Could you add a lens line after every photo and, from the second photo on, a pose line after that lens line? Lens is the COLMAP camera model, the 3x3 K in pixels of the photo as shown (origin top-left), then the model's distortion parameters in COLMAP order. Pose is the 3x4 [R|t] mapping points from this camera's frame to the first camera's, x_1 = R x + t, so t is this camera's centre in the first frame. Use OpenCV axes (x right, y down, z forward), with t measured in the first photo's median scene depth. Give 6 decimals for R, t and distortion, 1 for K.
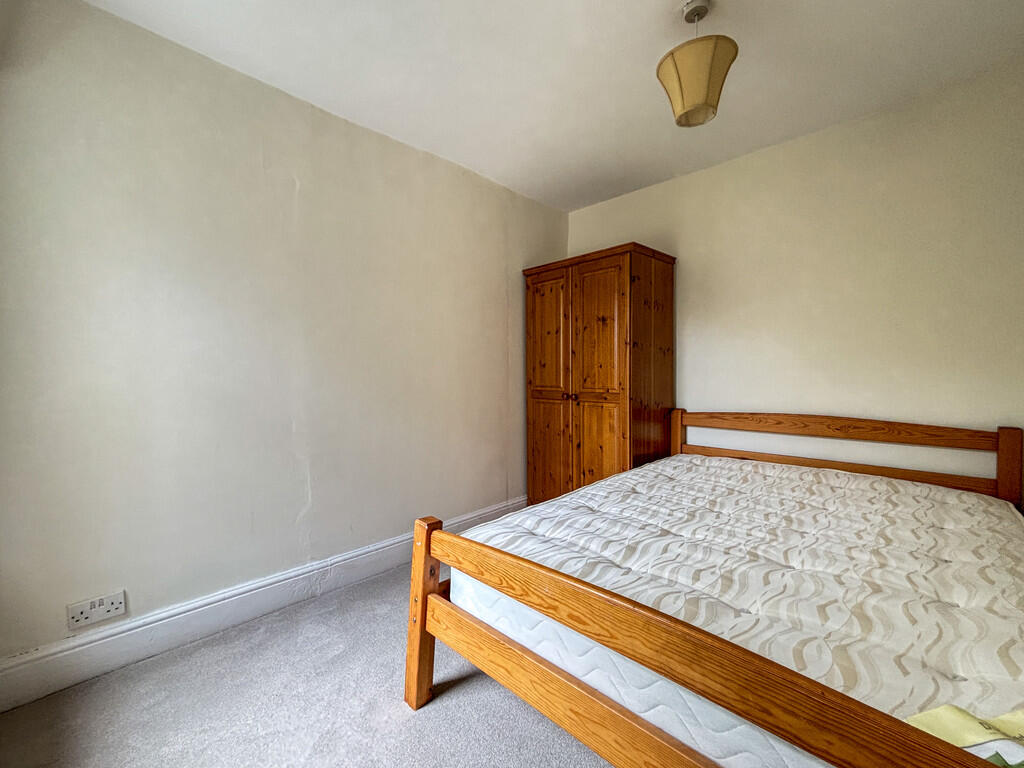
lens RADIAL K [[440.7, 0, 512.0], [0, 440.7, 384.0], [0, 0, 1]] dist [0.018470, -0.000019]
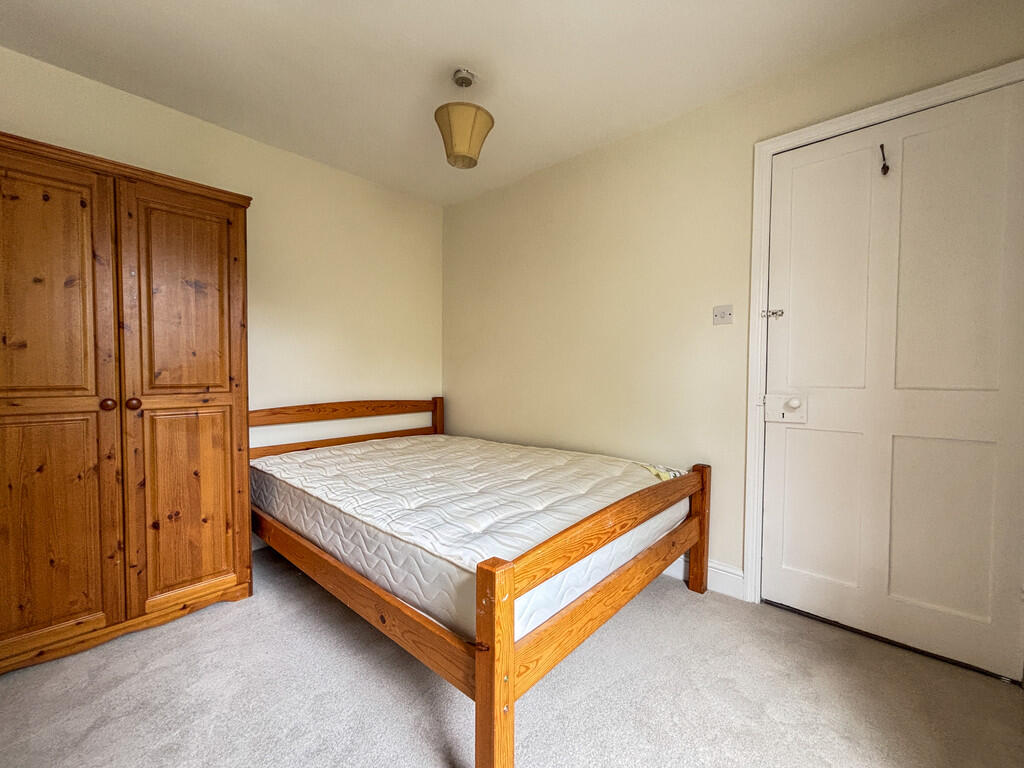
lens RADIAL K [[416.2, 0, 512.0], [0, 416.2, 384.0], [0, 0, 1]] dist [0.021709, 0.000026]
pose [[-0.055831, -0.026574, 0.998087, -0.579789], [0.023863, 0.999325, 0.027942, -0.001250], [-0.998155, 0.025378, -0.055160, 0.674034]]
